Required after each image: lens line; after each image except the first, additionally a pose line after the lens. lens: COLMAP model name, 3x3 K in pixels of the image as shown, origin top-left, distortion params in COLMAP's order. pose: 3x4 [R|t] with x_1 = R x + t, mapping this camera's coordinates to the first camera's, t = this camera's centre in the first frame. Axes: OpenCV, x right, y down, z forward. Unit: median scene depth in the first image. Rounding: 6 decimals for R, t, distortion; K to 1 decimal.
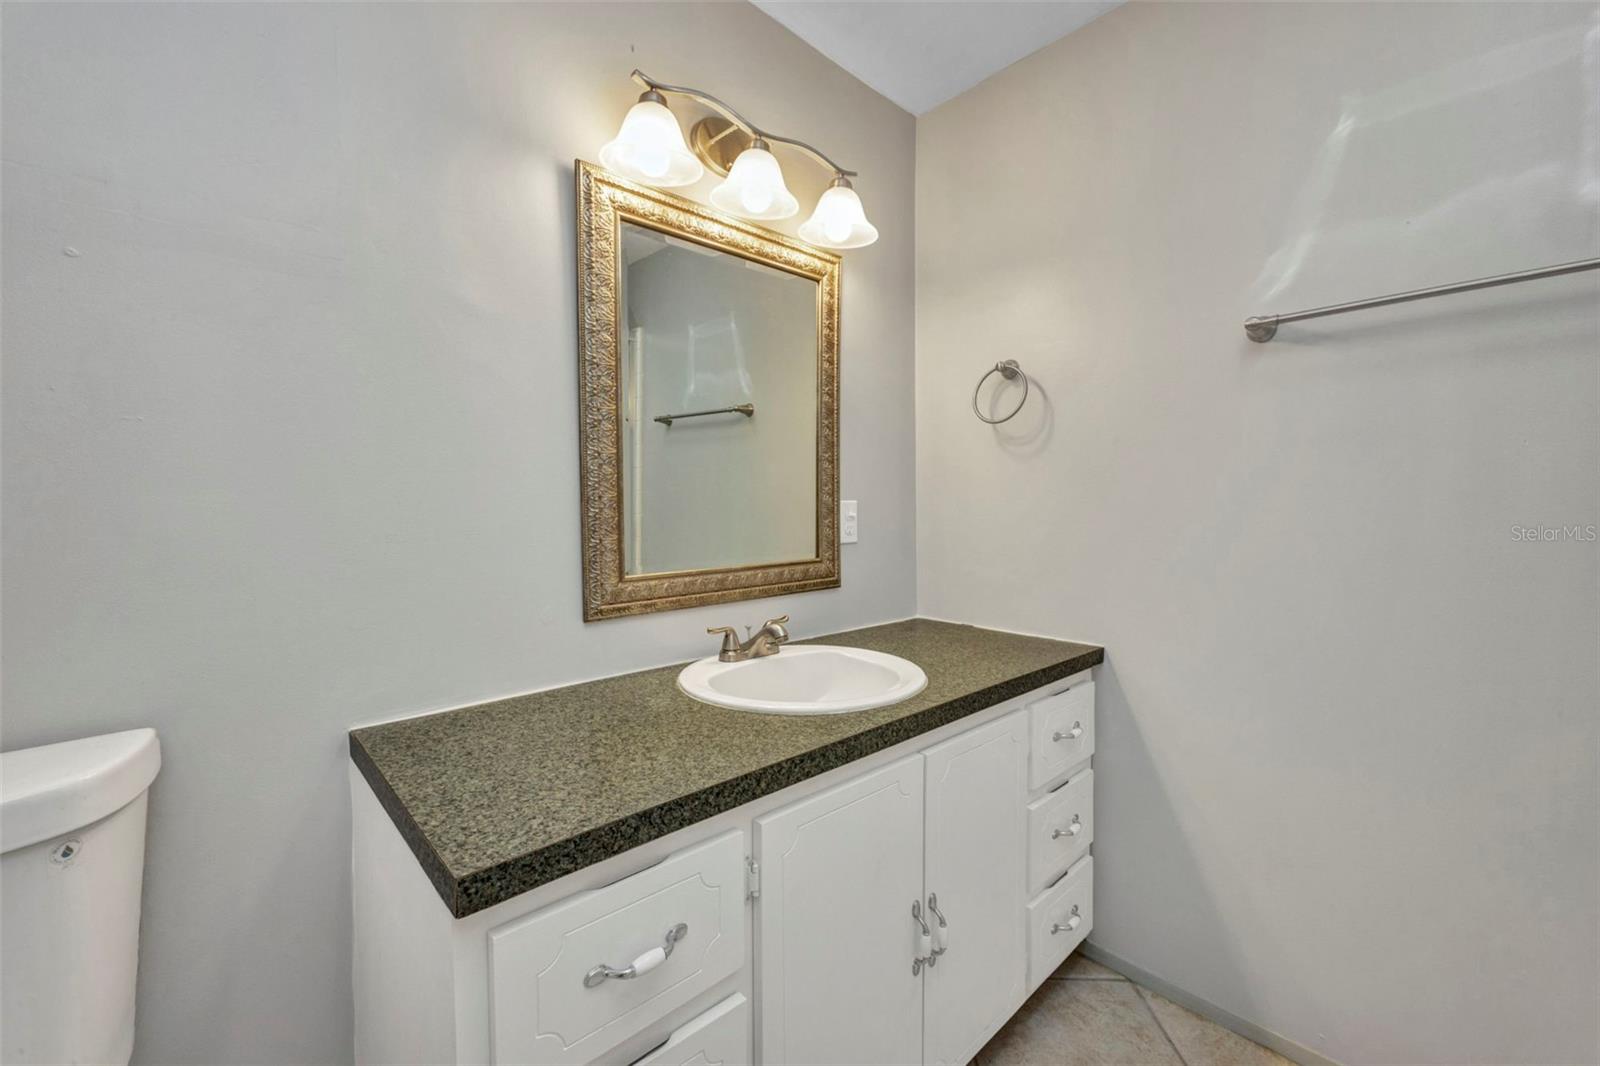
lens RADIAL K [[646.9, 0, 796.2], [0, 646.9, 528.1], [0, 0, 1]] dist [0.011557, 0.000220]
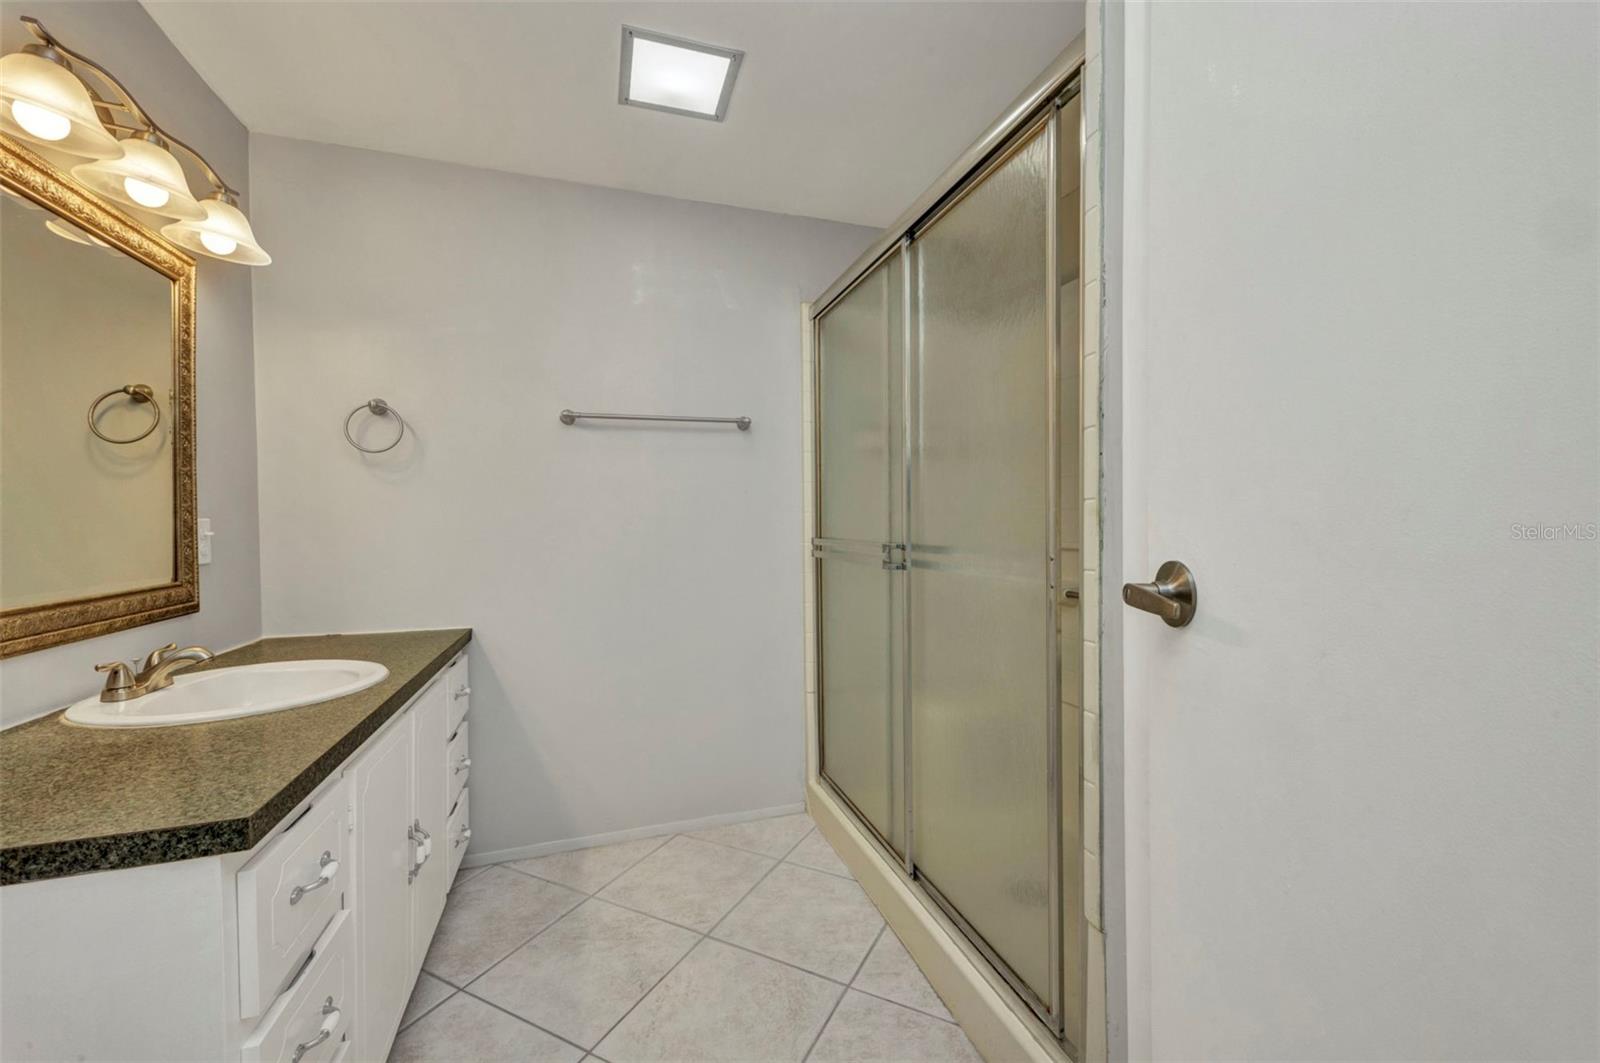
lens RADIAL K [[655.5, 0, 800.0], [0, 655.5, 531.5], [0, 0, 1]] dist [-0.000011, -0.000120]
pose [[0.425438, -0.012011, 0.904908, -0.444826], [0.034172, 0.999412, -0.002801, 0.008767], [-0.904342, 0.032115, 0.425598, -0.192801]]
